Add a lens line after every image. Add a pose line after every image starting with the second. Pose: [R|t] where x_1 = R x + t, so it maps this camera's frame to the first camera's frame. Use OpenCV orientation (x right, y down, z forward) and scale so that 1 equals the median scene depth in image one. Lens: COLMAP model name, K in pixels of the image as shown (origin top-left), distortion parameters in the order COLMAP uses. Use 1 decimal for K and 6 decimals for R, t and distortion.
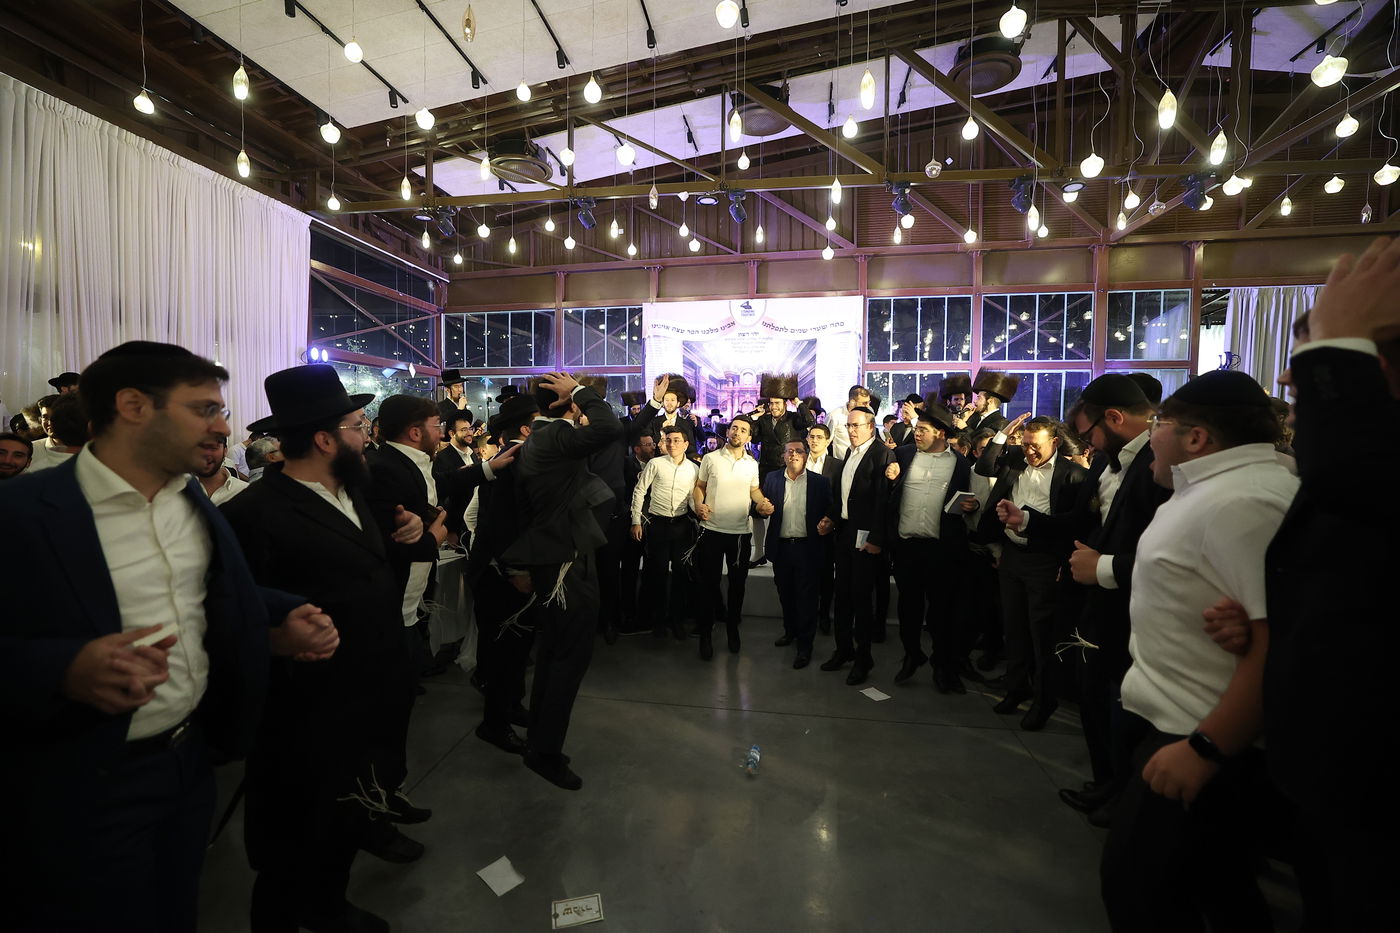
lens RADIAL K [[607.0, 0, 693.5], [0, 607.0, 464.7], [0, 0, 1]] dist [-0.041512, 0.012908]
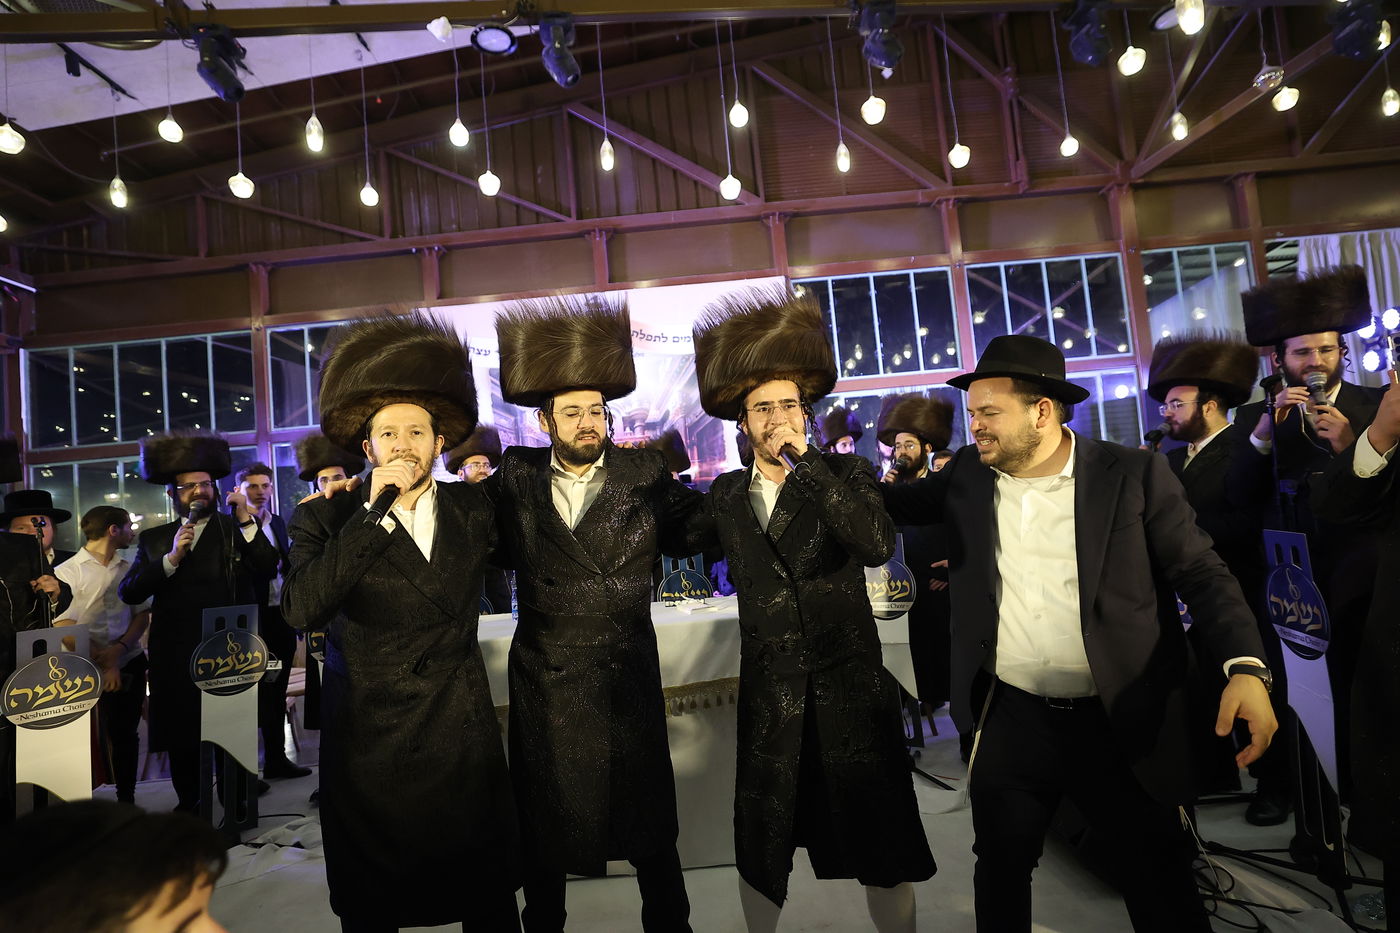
lens RADIAL K [[683.2, 0, 705.3], [0, 683.2, 462.8], [0, 0, 1]] dist [-0.037384, 0.021684]
pose [[0.972669, -0.082781, 0.216940, 0.035679], [0.108499, 0.988054, -0.109438, -0.024174], [-0.205289, 0.129985, 0.970031, 0.352634]]
